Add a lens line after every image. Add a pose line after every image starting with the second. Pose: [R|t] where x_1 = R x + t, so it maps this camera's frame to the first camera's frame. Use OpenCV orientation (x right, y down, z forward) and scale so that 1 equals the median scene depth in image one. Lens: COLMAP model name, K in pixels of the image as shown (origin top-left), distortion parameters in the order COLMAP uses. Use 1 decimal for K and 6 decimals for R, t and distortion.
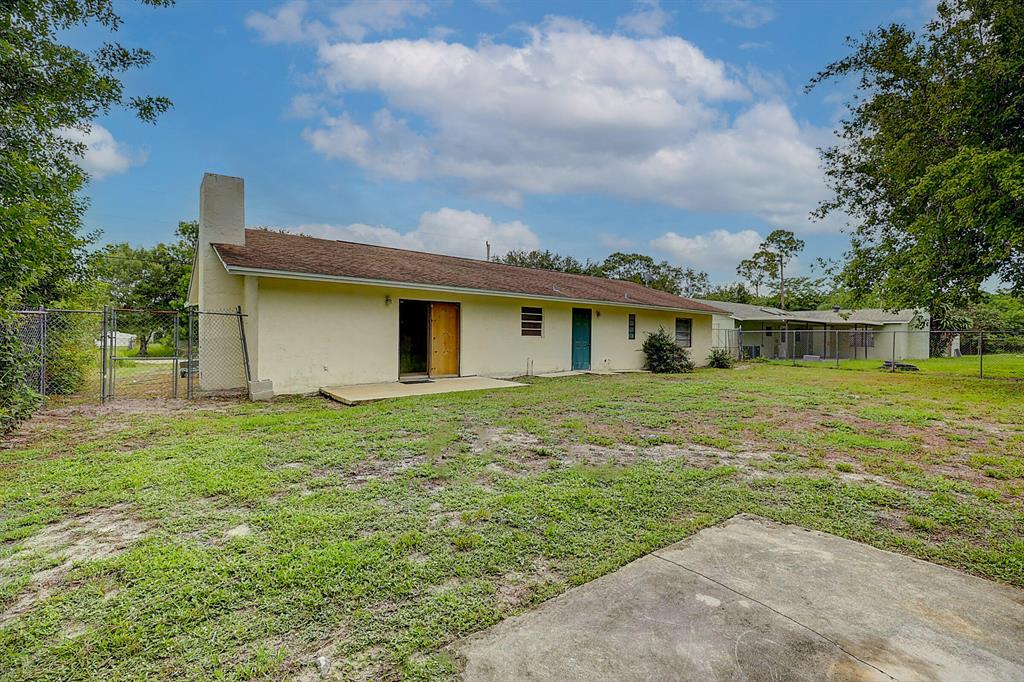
lens RADIAL K [[456.0, 0, 514.4], [0, 456.0, 338.6], [0, 0, 1]] dist [-0.000609, -0.000220]
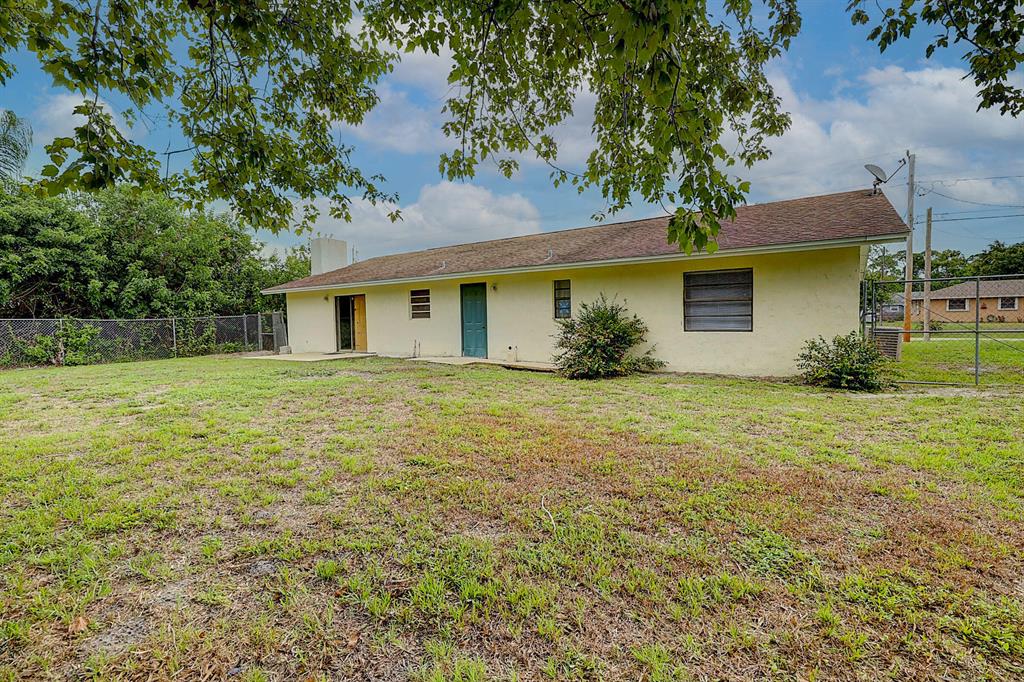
lens RADIAL K [[469.8, 0, 514.2], [0, 469.8, 336.0], [0, 0, 1]] dist [0.000913, 0.000020]
pose [[0.279025, 0.009023, -0.960241, 1.067084], [0.010160, 0.999872, 0.012348, 0.021723], [0.960230, -0.013202, 0.278898, 0.891677]]
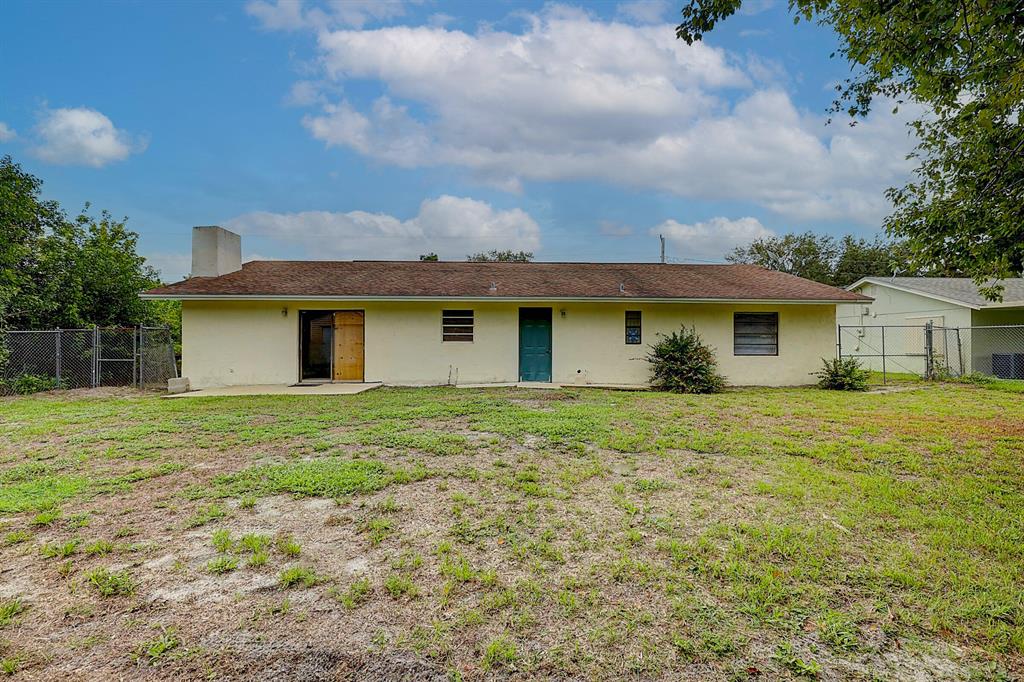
lens RADIAL K [[464.4, 0, 512.0], [0, 464.4, 352.1], [0, 0, 1]] dist [0.000029, -0.000053]
pose [[0.805872, -0.001986, -0.592086, 0.659679], [0.007329, 0.999951, 0.006620, 0.009790], [0.592044, -0.009674, 0.805847, 0.313540]]
